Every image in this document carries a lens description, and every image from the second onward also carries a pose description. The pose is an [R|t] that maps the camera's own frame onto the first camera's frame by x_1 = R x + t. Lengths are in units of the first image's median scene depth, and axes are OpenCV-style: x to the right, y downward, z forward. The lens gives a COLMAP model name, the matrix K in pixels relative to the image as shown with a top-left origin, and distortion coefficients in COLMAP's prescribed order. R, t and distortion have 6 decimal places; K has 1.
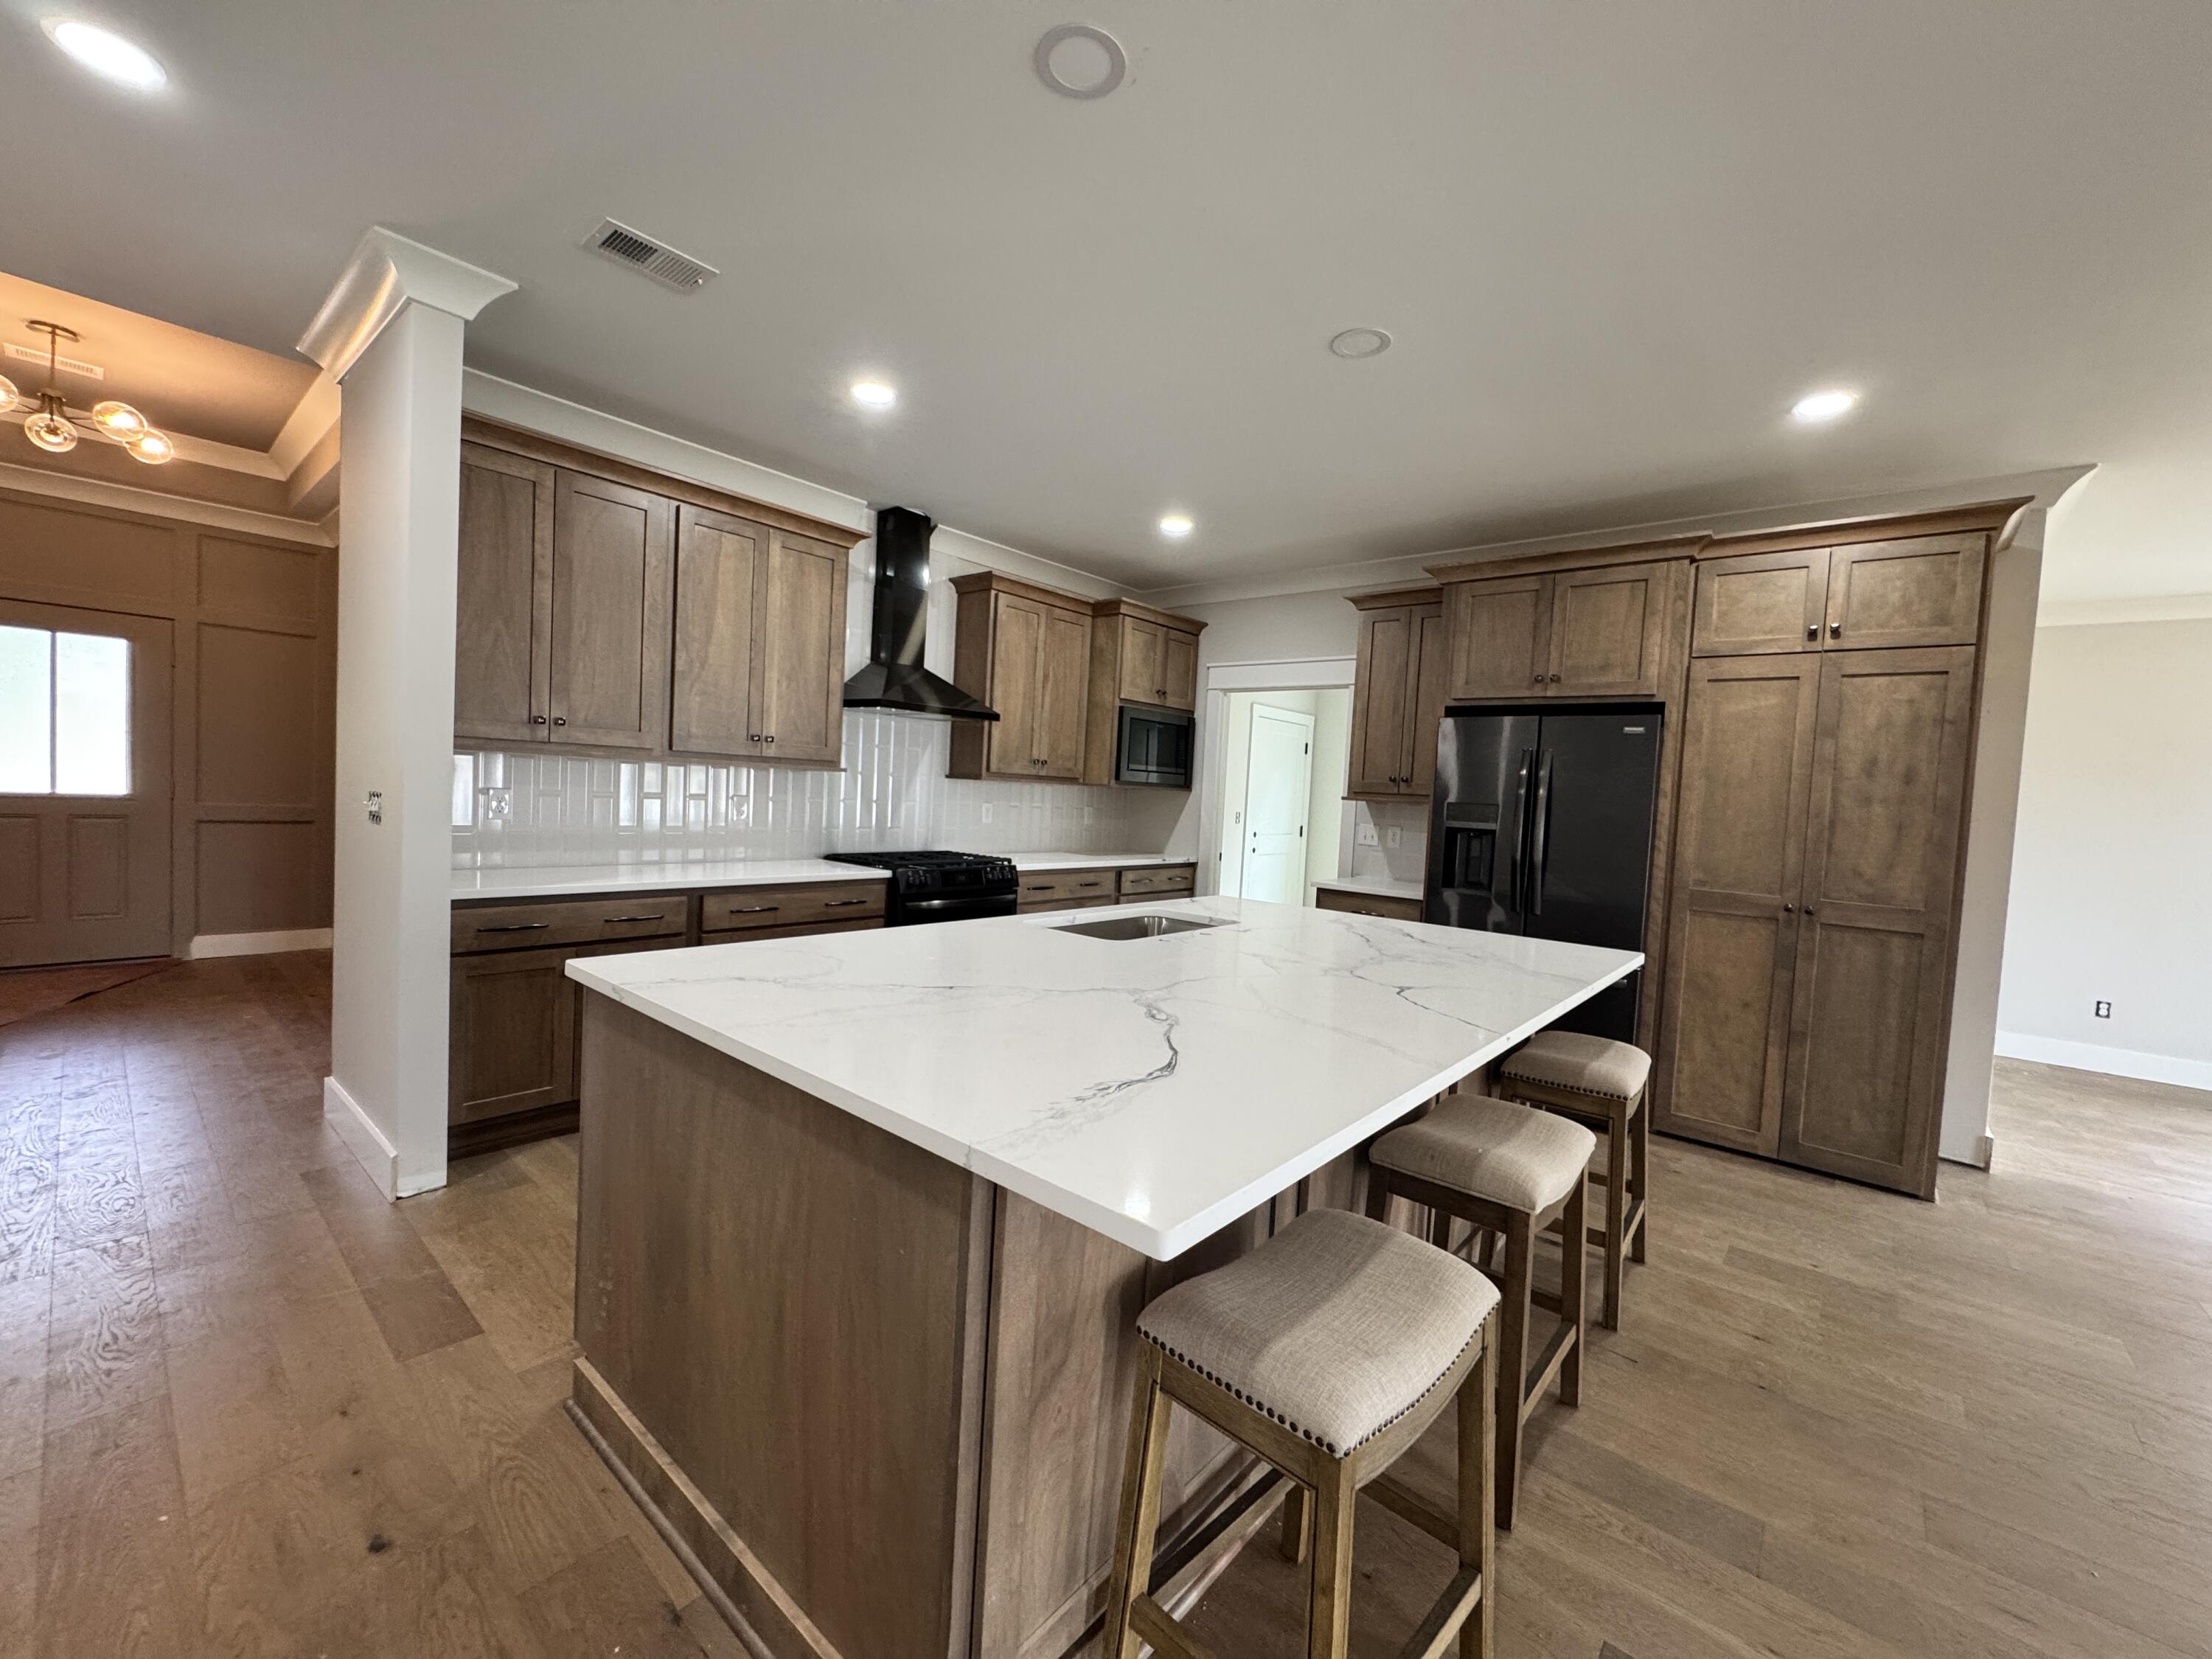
lens RADIAL K [[885.9, 0, 1104.8], [0, 885.9, 831.7], [0, 0, 1]] dist [-0.006047, 0.001283]
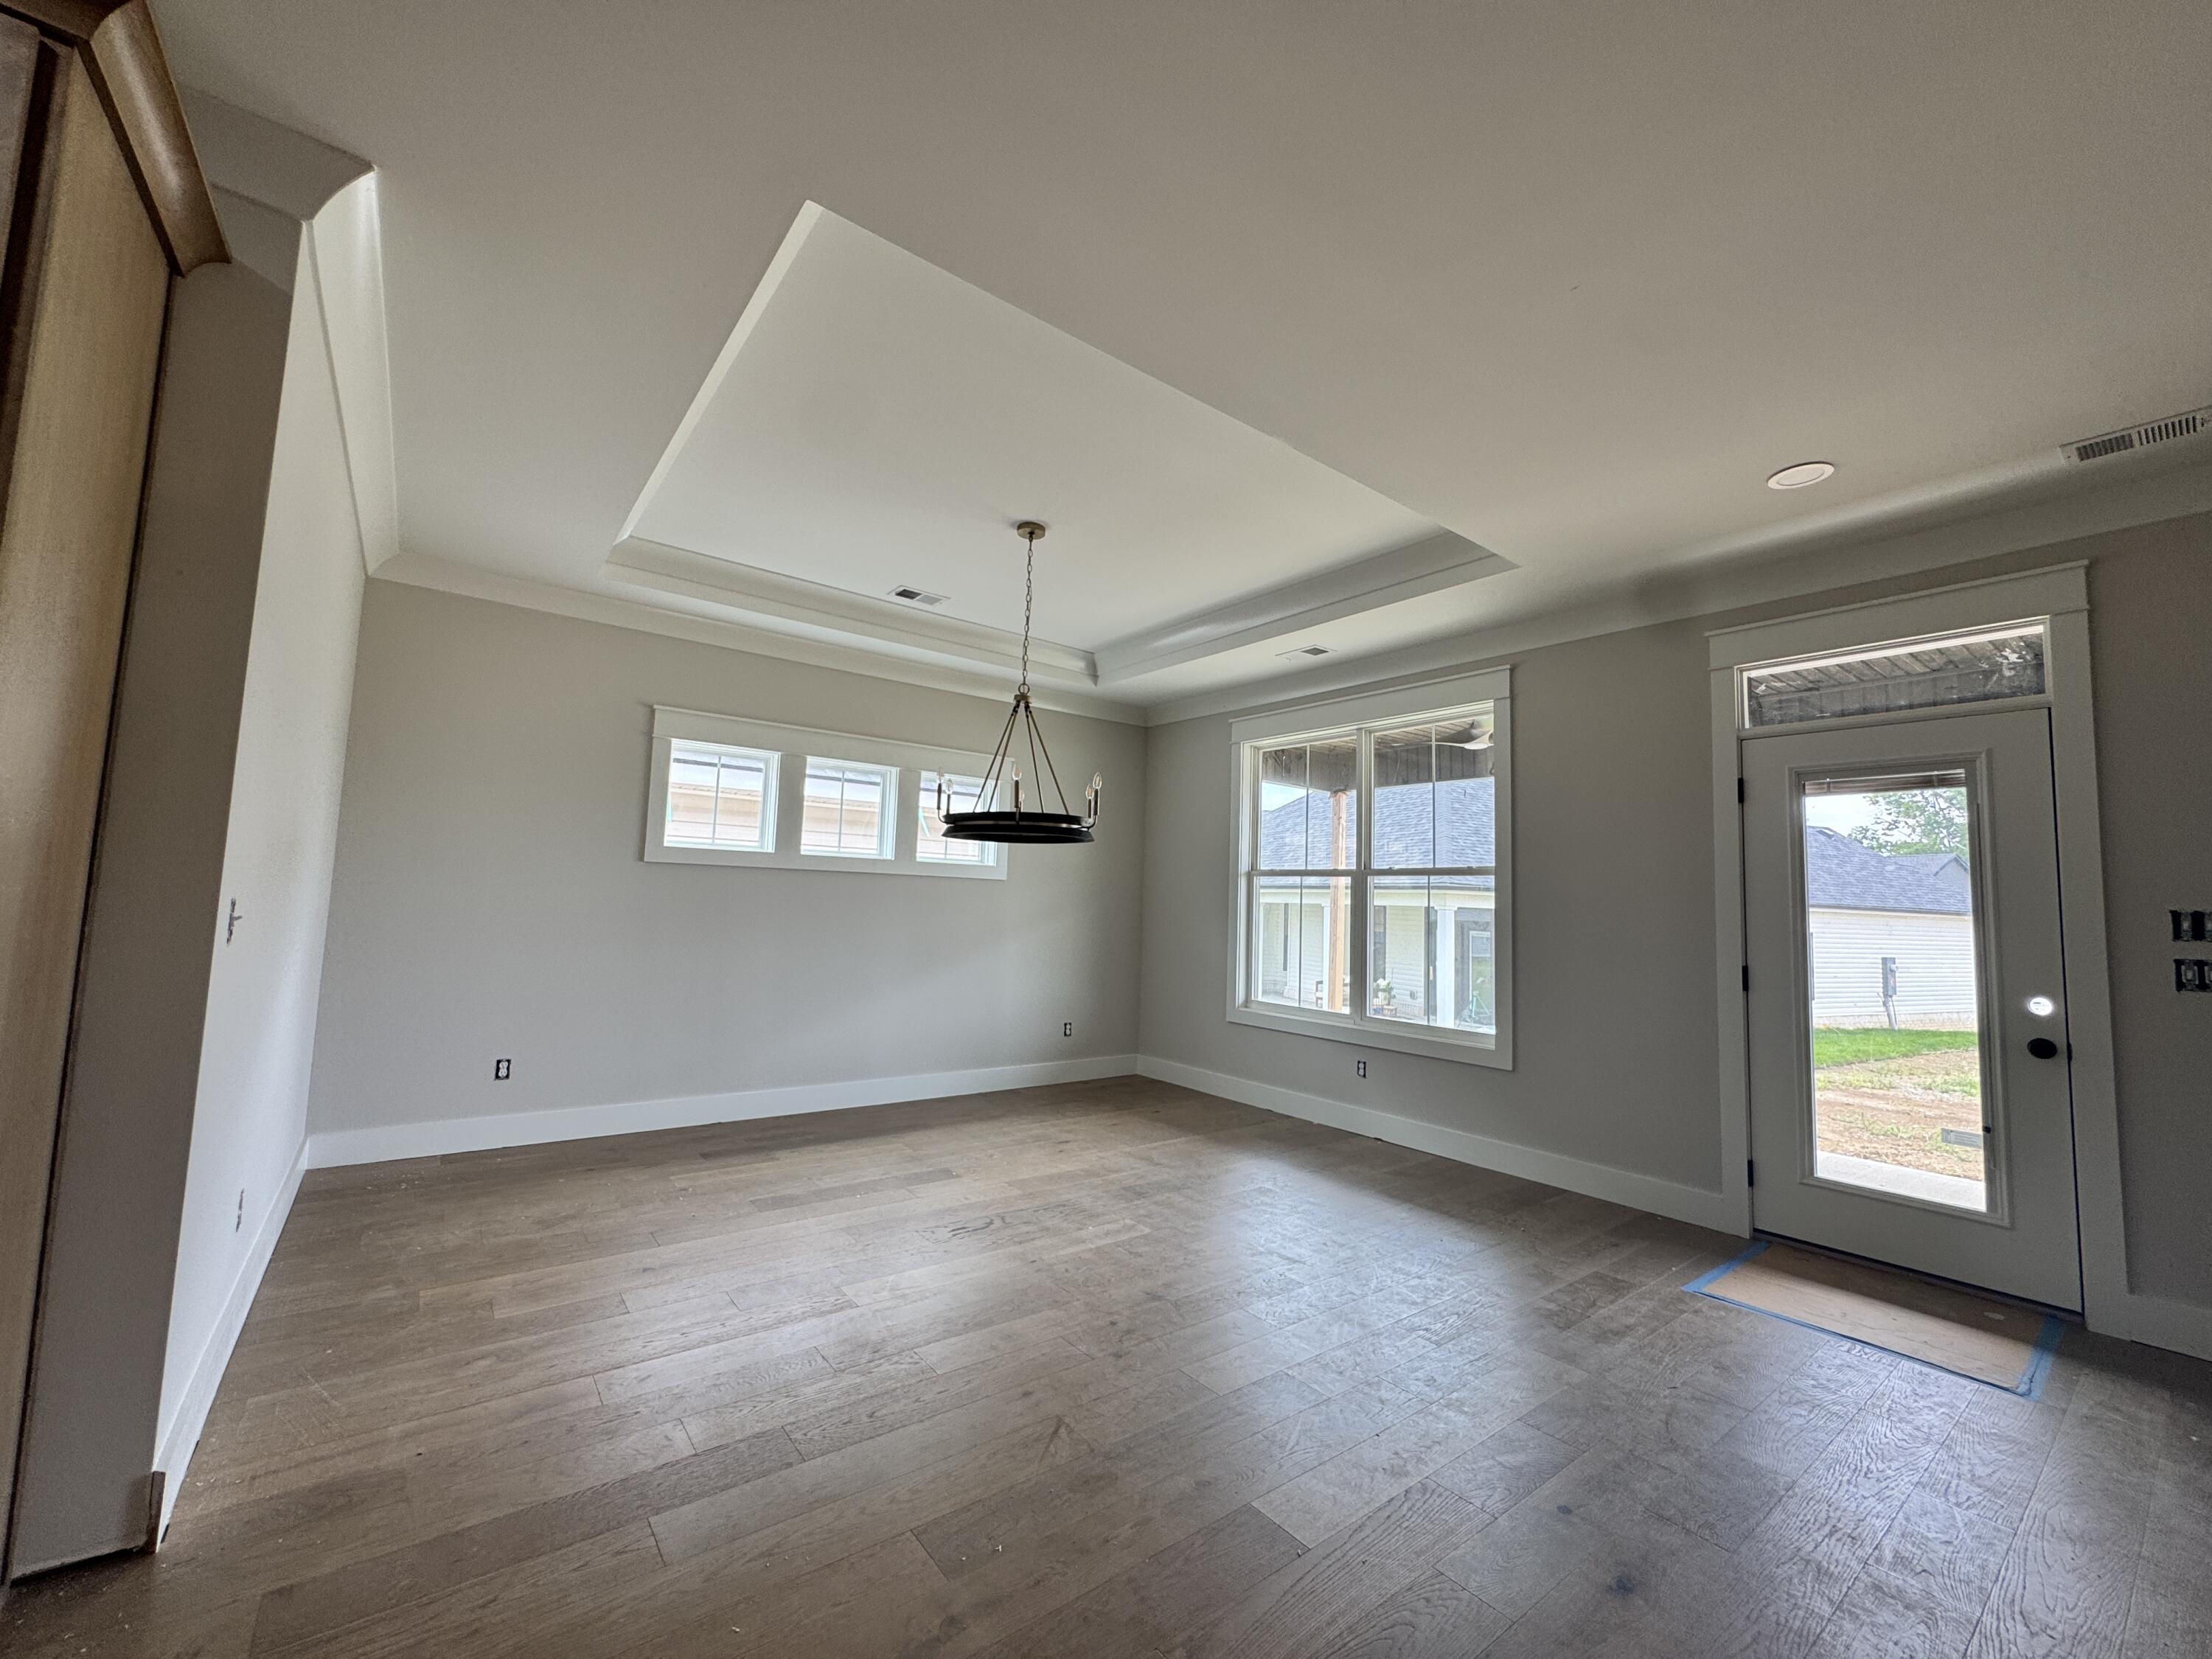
lens RADIAL K [[885.9, 0, 1112.0], [0, 885.9, 827.9], [0, 0, 1]] dist [-0.006047, 0.001283]
pose [[0.197953, 0.039985, 0.979396, 0.664500], [0.019231, 0.998817, -0.044665, 0.038035], [-0.980023, 0.027676, 0.196949, 0.424403]]
